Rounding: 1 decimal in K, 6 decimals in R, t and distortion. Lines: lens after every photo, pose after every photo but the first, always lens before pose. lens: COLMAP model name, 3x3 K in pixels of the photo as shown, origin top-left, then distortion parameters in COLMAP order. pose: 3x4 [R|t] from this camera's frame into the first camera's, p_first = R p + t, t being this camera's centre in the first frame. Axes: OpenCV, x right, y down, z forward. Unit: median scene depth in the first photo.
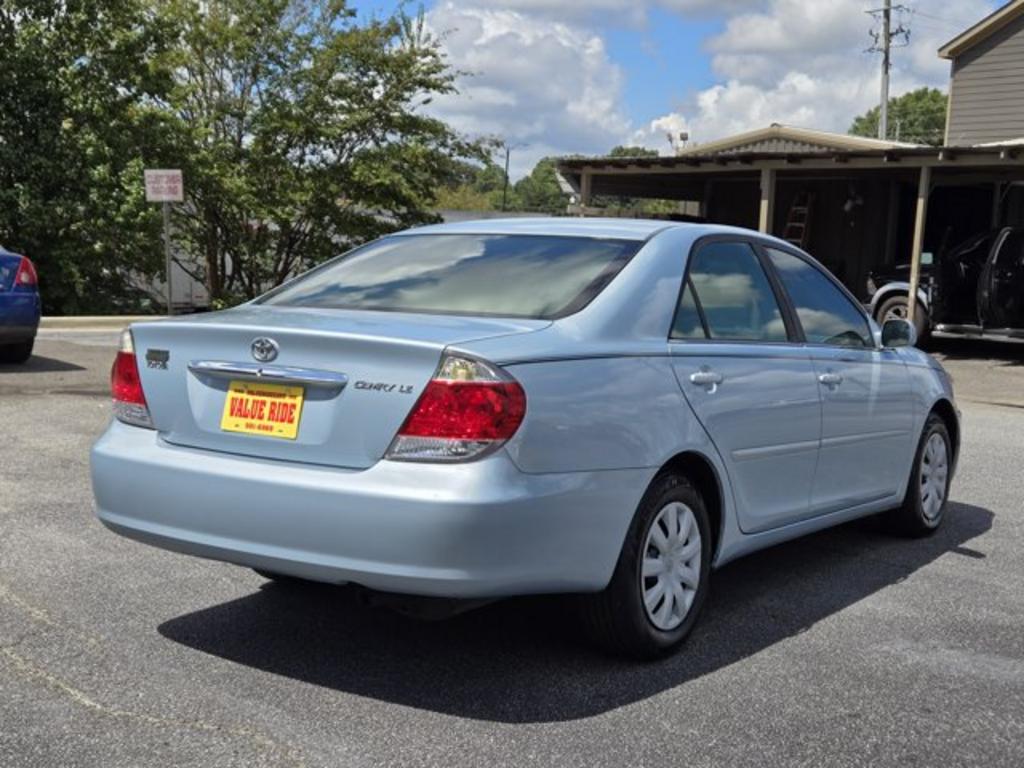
lens RADIAL K [[1390.3, 0, 540.1], [0, 1390.3, 383.2], [0, 0, 1]] dist [0.079011, -0.052489]
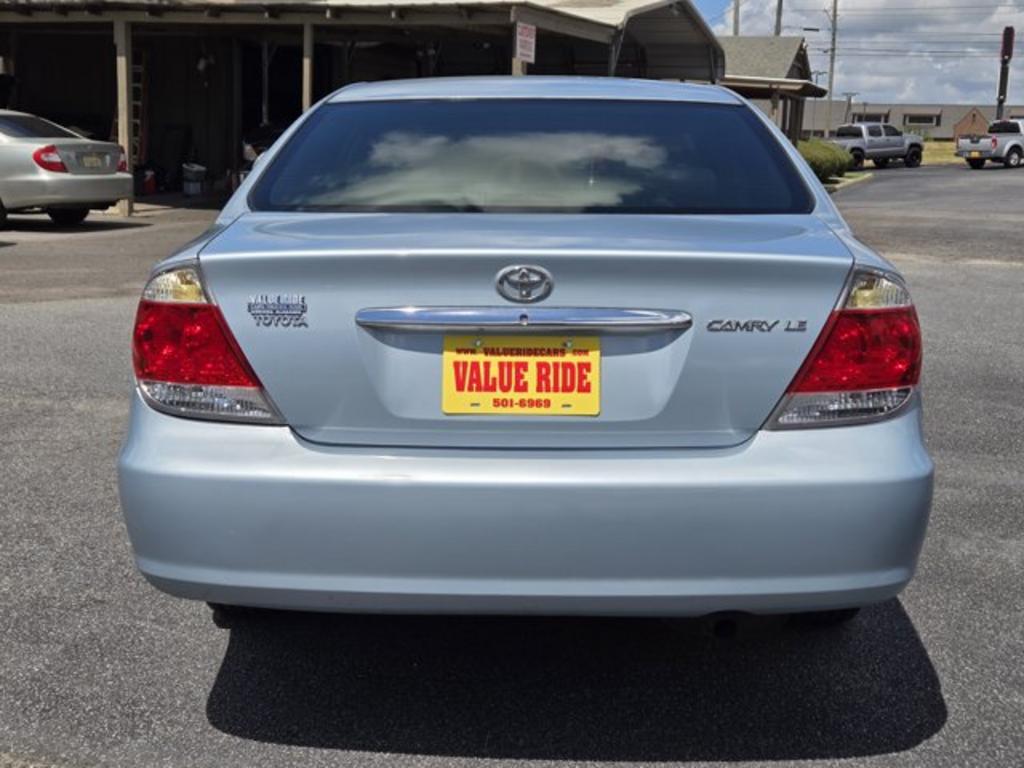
lens RADIAL K [[1390.3, 0, 540.1], [0, 1390.3, 383.2], [0, 0, 1]] dist [0.079011, -0.052489]
pose [[0.844788, -0.115258, 0.522540, -0.529351], [0.064592, 0.991351, 0.114239, -0.051088], [-0.531188, -0.062756, 0.844927, 0.446021]]
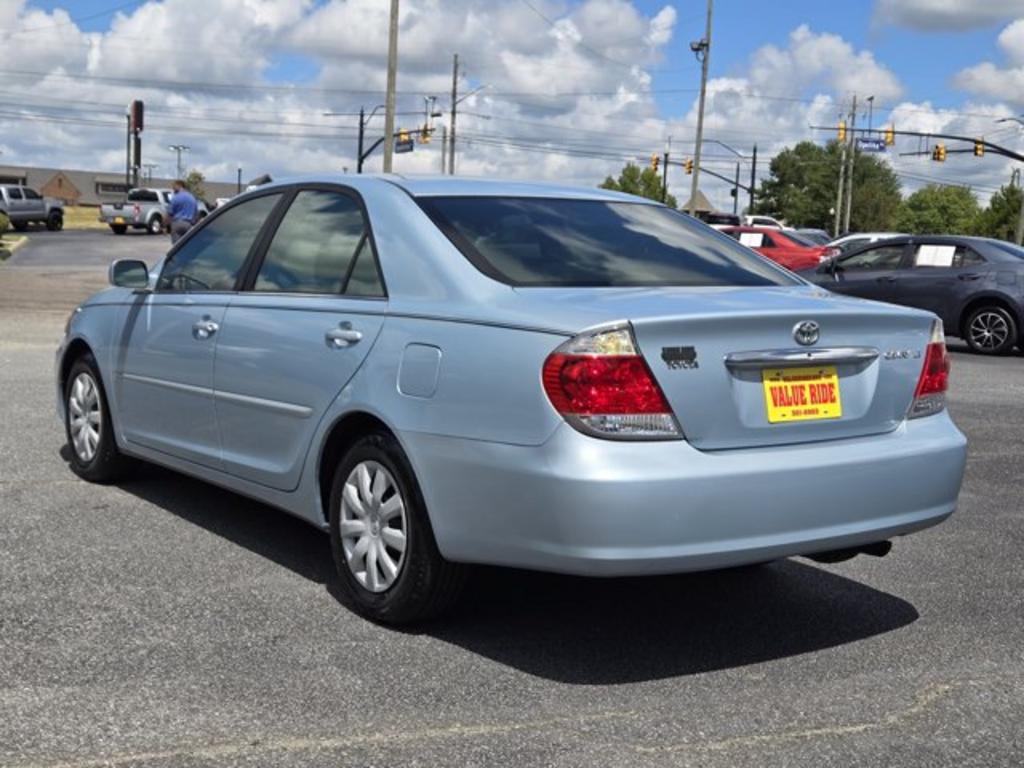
lens RADIAL K [[1390.3, 0, 540.1], [0, 1390.3, 383.2], [0, 0, 1]] dist [0.079011, -0.052489]
pose [[0.341312, -0.125092, 0.931589, -1.168151], [0.057513, 0.992027, 0.112136, -0.108671], [-0.938189, 0.015305, 0.345786, 0.832012]]
